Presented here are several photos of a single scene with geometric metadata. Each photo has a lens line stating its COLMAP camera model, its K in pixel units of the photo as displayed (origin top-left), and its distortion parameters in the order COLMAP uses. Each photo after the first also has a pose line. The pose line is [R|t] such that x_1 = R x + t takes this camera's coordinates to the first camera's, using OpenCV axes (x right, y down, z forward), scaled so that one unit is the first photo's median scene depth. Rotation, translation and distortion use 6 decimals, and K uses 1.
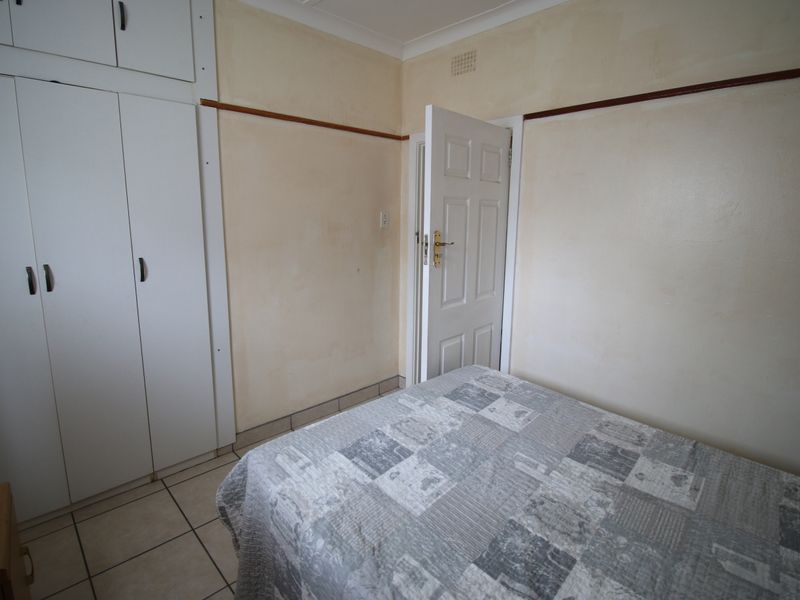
lens RADIAL K [[414.9, 0, 396.1], [0, 414.9, 295.3], [0, 0, 1]] dist [-0.005454, -0.001288]
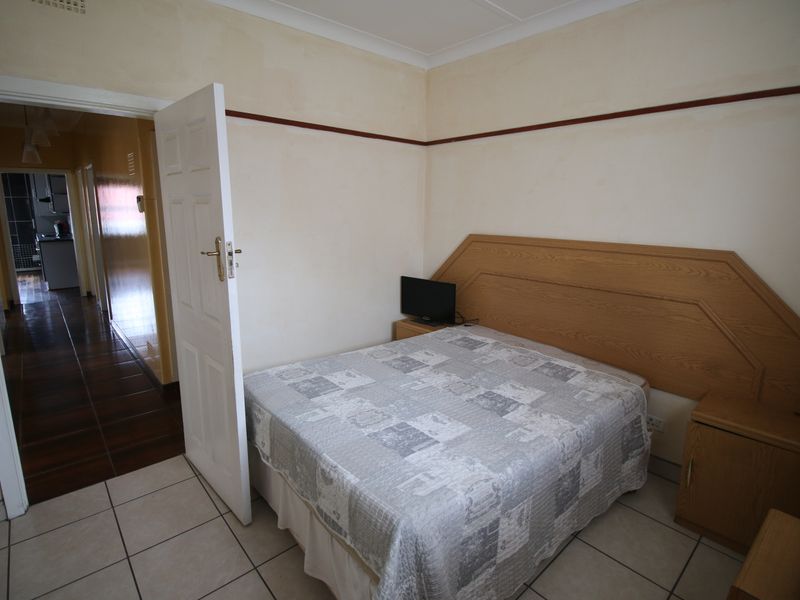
lens RADIAL K [[414.9, 0, 395.0], [0, 414.9, 298.3], [0, 0, 1]] dist [-0.005454, -0.001288]
pose [[0.039938, -0.222911, 0.974020, -1.044635], [0.177514, 0.960875, 0.212624, -0.218717], [-0.983307, 0.164411, 0.077946, 0.881229]]
